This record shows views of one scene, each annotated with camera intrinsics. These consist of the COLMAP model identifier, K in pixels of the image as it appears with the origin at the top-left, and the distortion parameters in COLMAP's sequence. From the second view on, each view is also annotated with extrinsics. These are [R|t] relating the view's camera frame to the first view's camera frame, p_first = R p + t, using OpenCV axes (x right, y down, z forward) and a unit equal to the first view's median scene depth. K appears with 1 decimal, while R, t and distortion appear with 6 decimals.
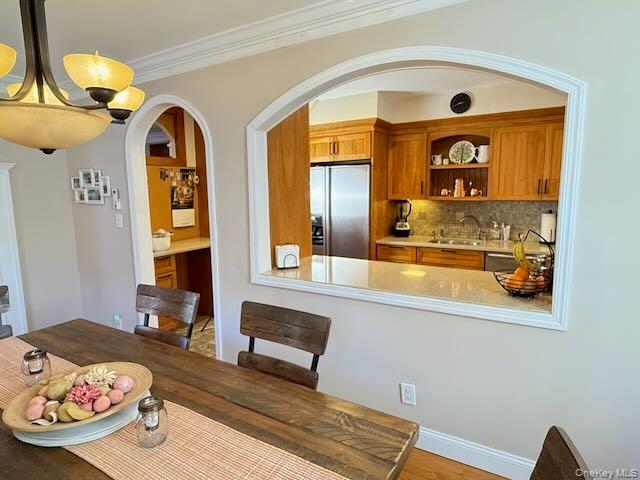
lens RADIAL K [[377.3, 0, 320.0], [0, 377.3, 240.0], [0, 0, 1]] dist [-0.001283, 0.000000]
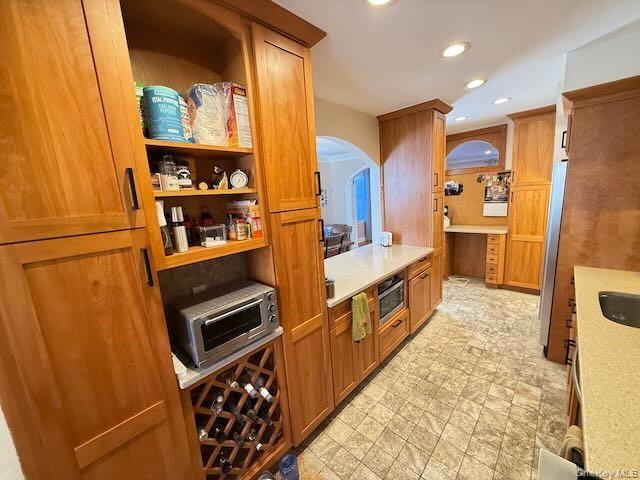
lens RADIAL K [[256.5, 0, 320.0], [0, 256.5, 240.0], [0, 0, 1]] dist [-0.001601, -0.000154]
pose [[-0.212053, 0.198352, -0.956917, 0.734399], [-0.064444, 0.974216, 0.216219, -0.120919], [0.975131, 0.107517, -0.193803, 0.635695]]
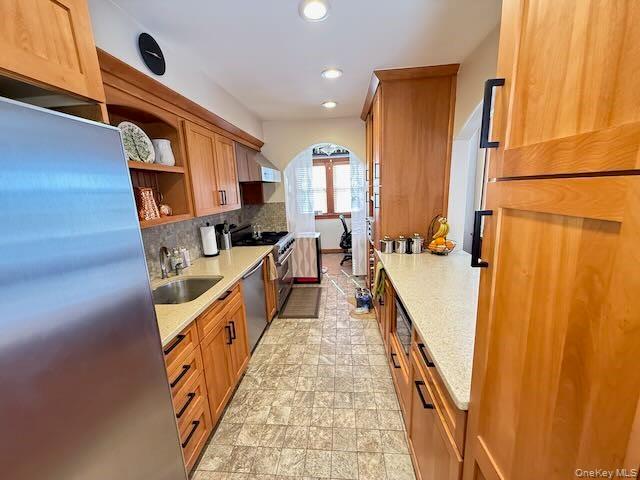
lens RADIAL K [[256.5, 0, 320.0], [0, 256.5, 240.0], [0, 0, 1]] dist [-0.001601, -0.000154]
pose [[-0.442462, -0.144111, 0.885132, -0.116749], [0.172847, 0.954793, 0.241856, -0.135892], [-0.879972, 0.260005, -0.397551, 0.941084]]
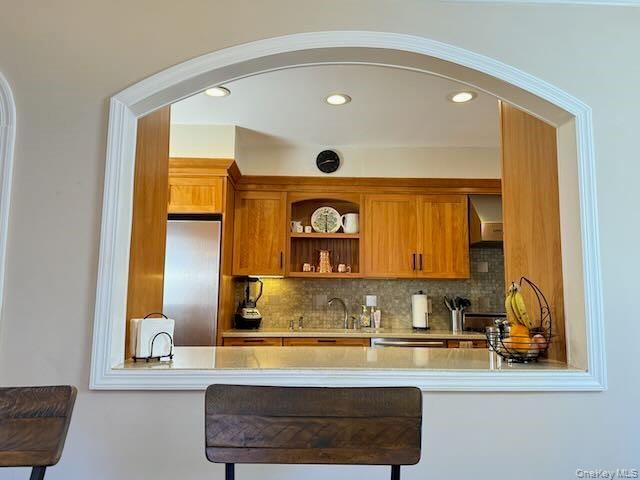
lens RADIAL K [[475.1, 0, 320.0], [0, 475.1, 240.0], [0, 0, 1]] dist [0.037683, -0.003165]
pose [[0.834830, 0.089812, 0.543132, -0.190756], [0.056977, 0.967207, -0.247514, 0.064521], [-0.547552, 0.237579, 0.802336, 0.186542]]
